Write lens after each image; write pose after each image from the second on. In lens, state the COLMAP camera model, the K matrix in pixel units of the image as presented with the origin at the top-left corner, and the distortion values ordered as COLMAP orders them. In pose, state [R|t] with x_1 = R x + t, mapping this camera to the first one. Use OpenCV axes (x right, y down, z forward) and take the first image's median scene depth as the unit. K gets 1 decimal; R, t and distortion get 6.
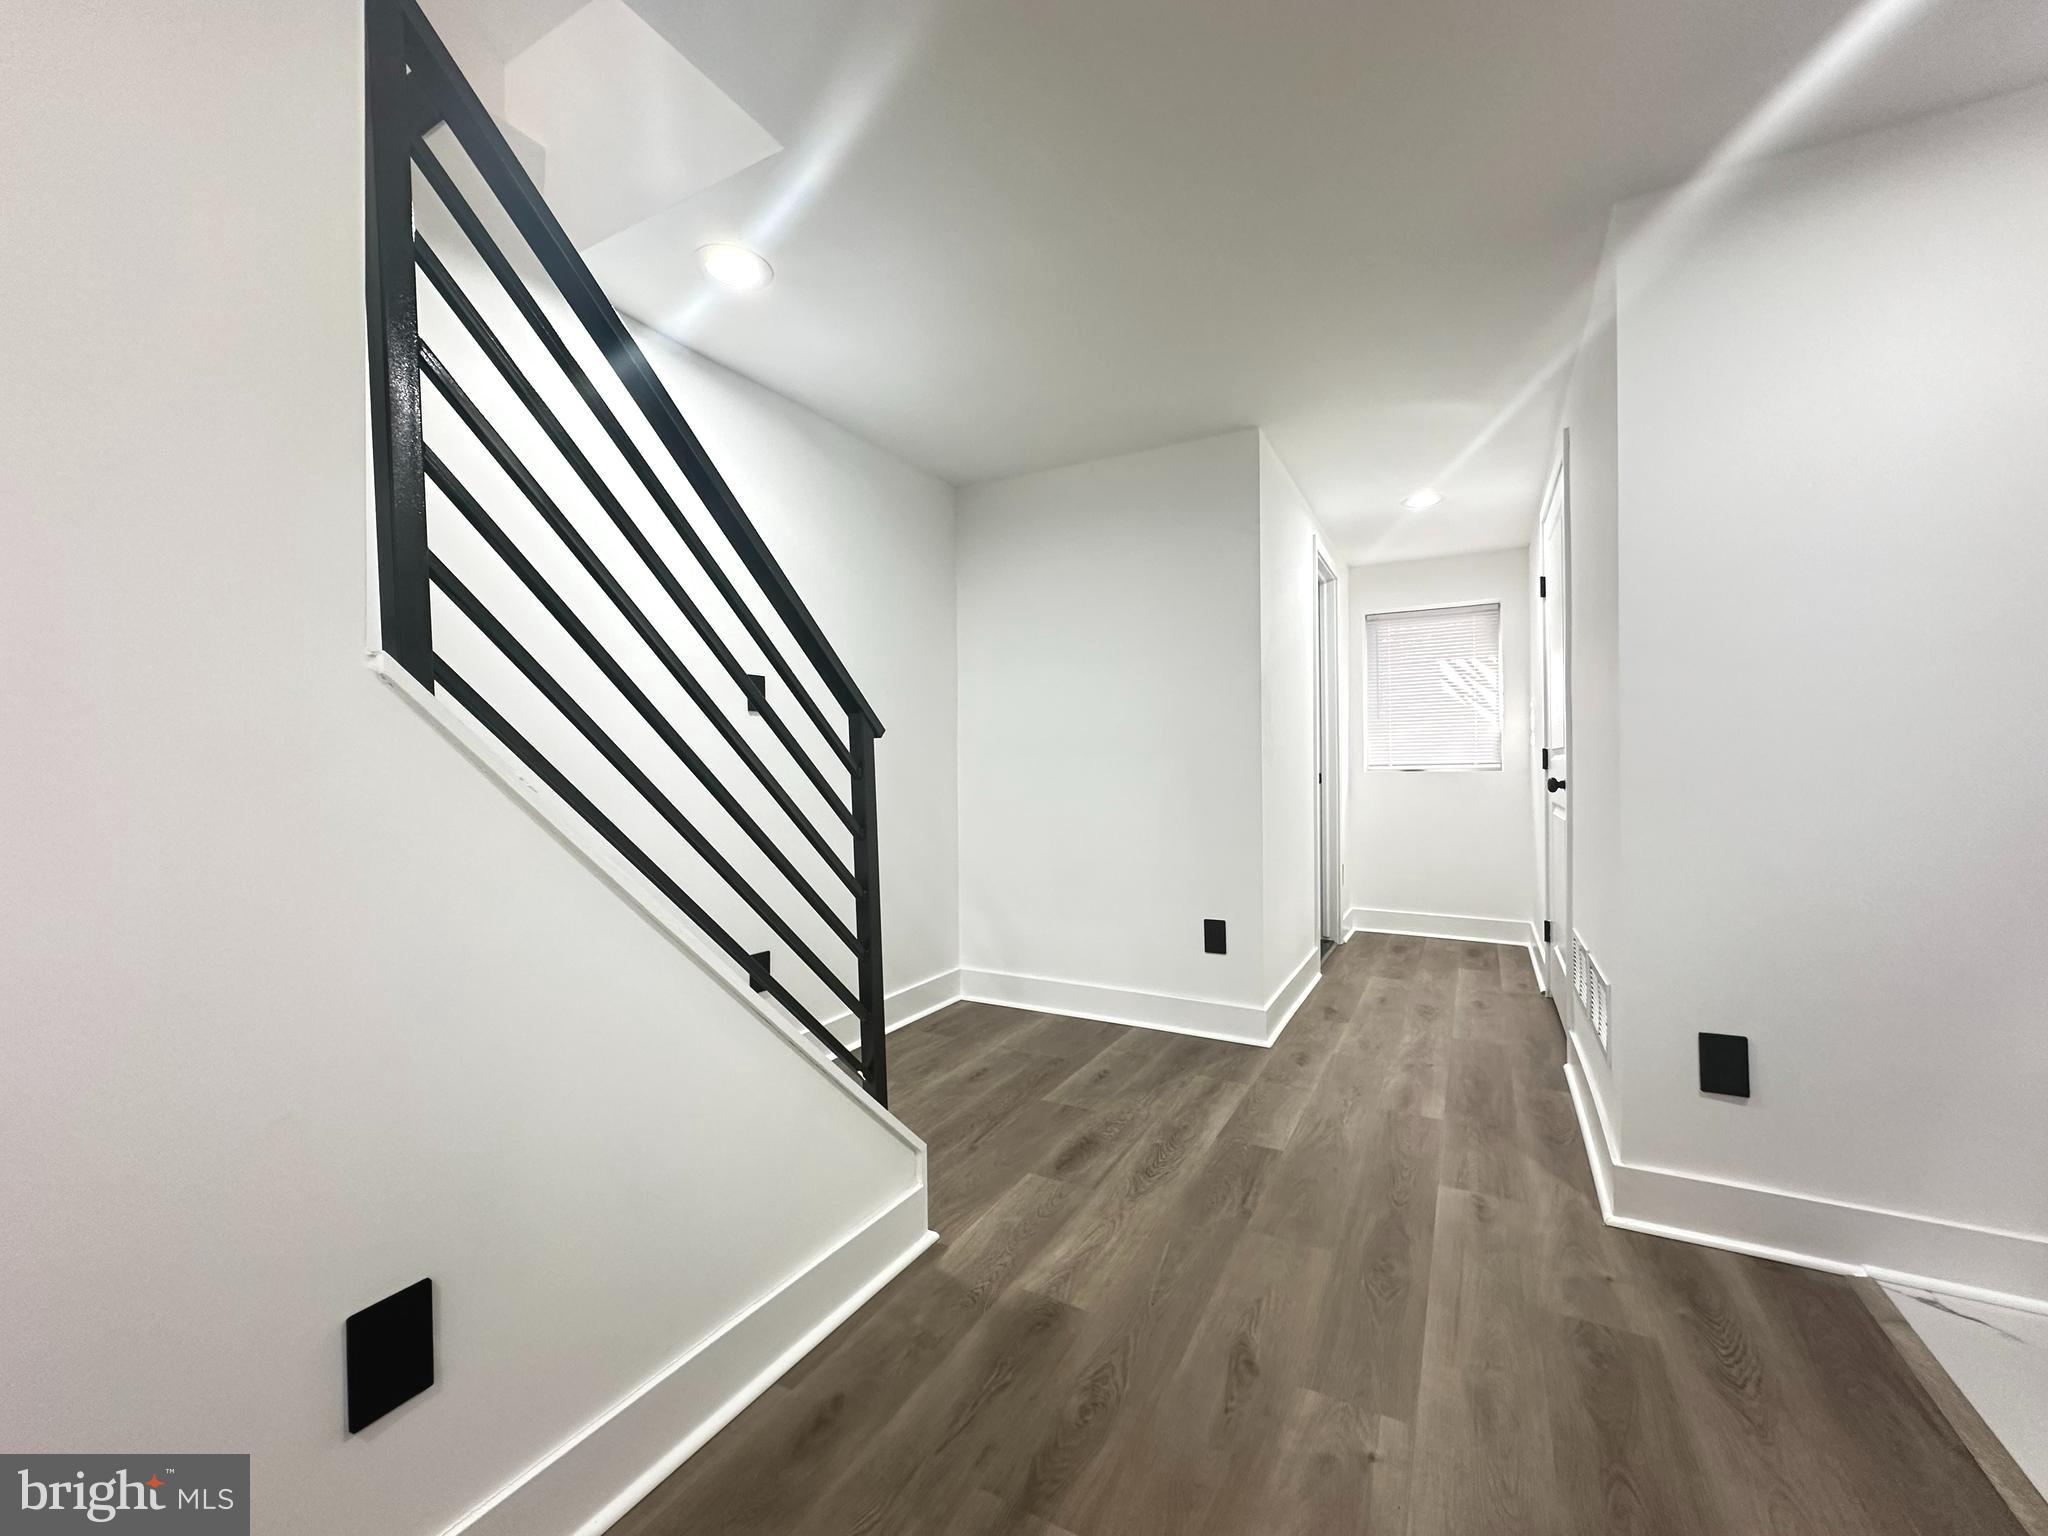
lens RADIAL K [[820.1, 0, 1033.5], [0, 820.1, 767.6], [0, 0, 1]] dist [-0.002142, 0.000592]
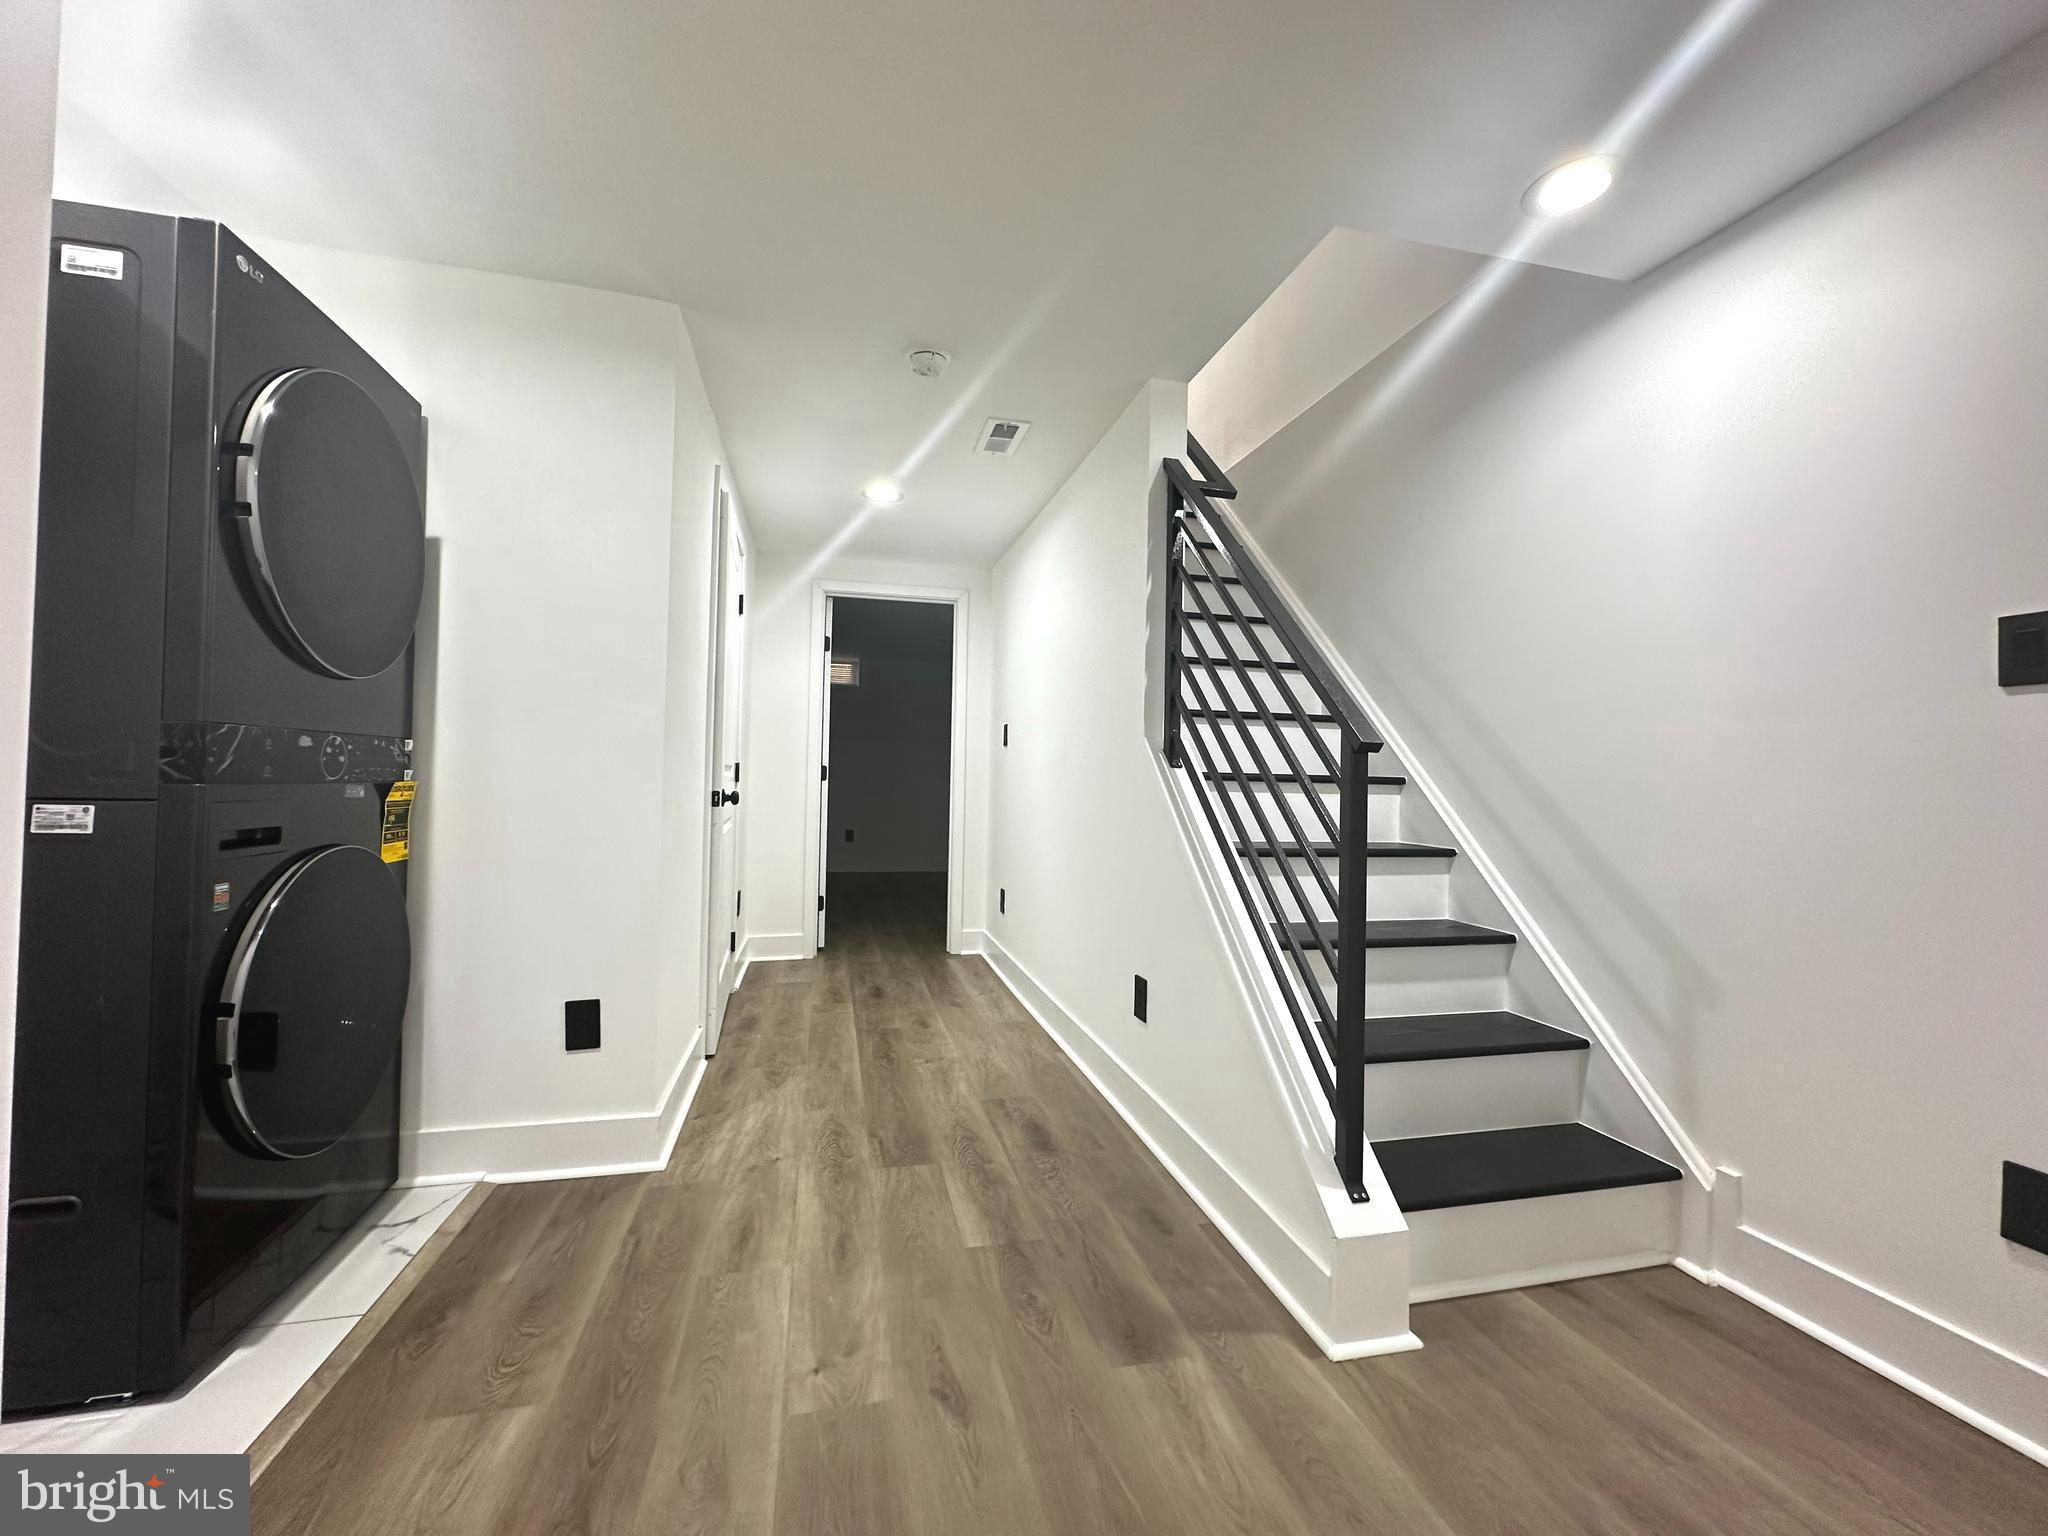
lens RADIAL K [[820.1, 0, 1021.5], [0, 820.1, 772.1], [0, 0, 1]] dist [-0.002142, 0.000592]
pose [[-0.744532, -0.010826, -0.667499, 0.854507], [-0.017639, 0.999838, 0.003458, -0.016575], [0.667354, 0.014349, -0.744602, 1.781737]]
